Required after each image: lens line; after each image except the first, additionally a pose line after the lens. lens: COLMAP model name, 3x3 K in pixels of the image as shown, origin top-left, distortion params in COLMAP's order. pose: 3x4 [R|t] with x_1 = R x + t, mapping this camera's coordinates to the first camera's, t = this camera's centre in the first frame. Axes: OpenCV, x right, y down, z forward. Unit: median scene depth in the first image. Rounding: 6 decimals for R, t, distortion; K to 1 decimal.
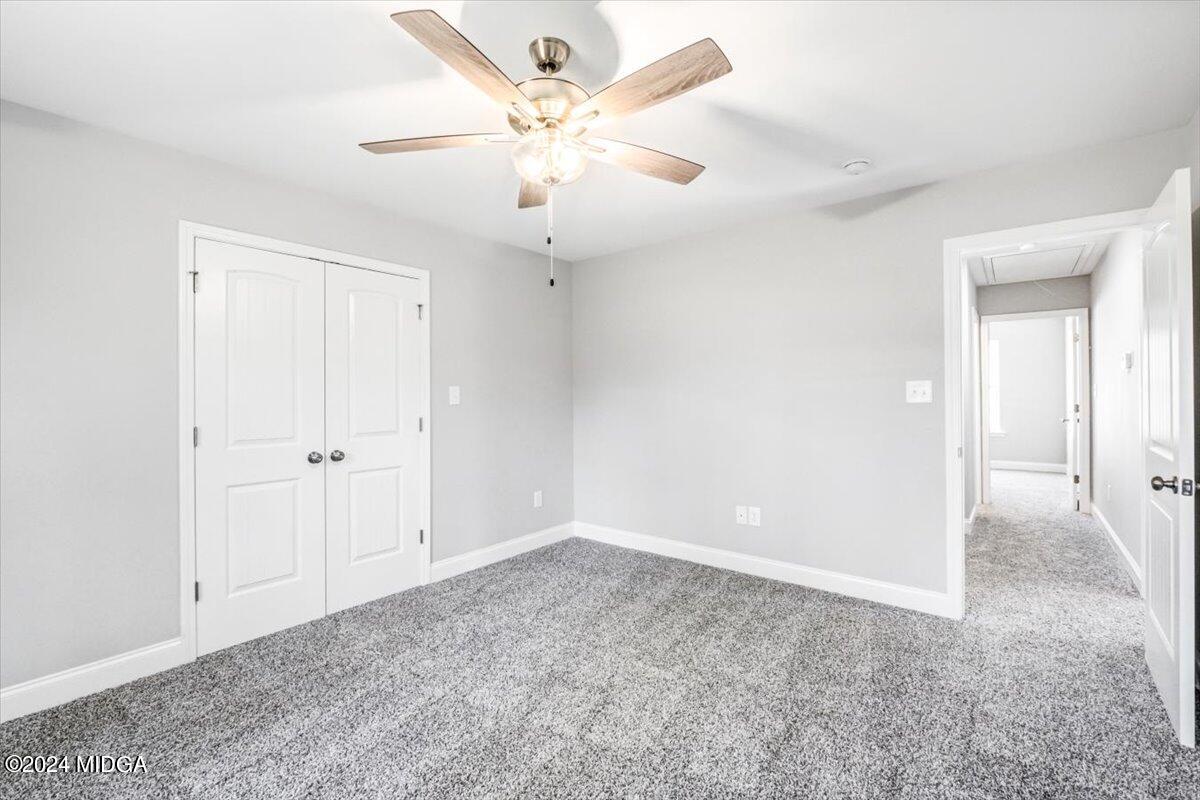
lens RADIAL K [[520.4, 0, 605.0], [0, 520.4, 400.7], [0, 0, 1]] dist [-0.004081, -0.000080]
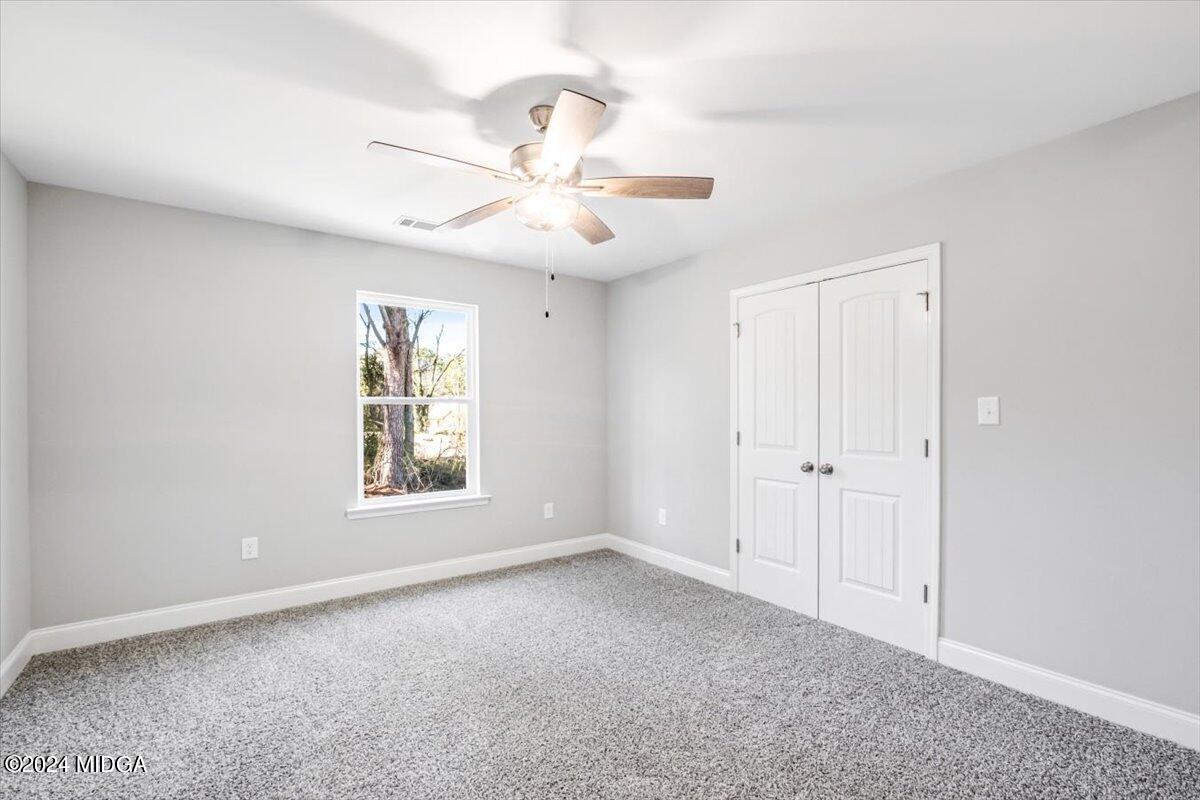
lens RADIAL K [[532.2, 0, 601.3], [0, 532.2, 416.3], [0, 0, 1]] dist [-0.001665, -0.000029]
pose [[-0.263586, 0.018491, -0.964459, 0.619549], [-0.008680, 0.999730, 0.021539, -0.016061], [0.964597, 0.014049, -0.263355, 0.869987]]
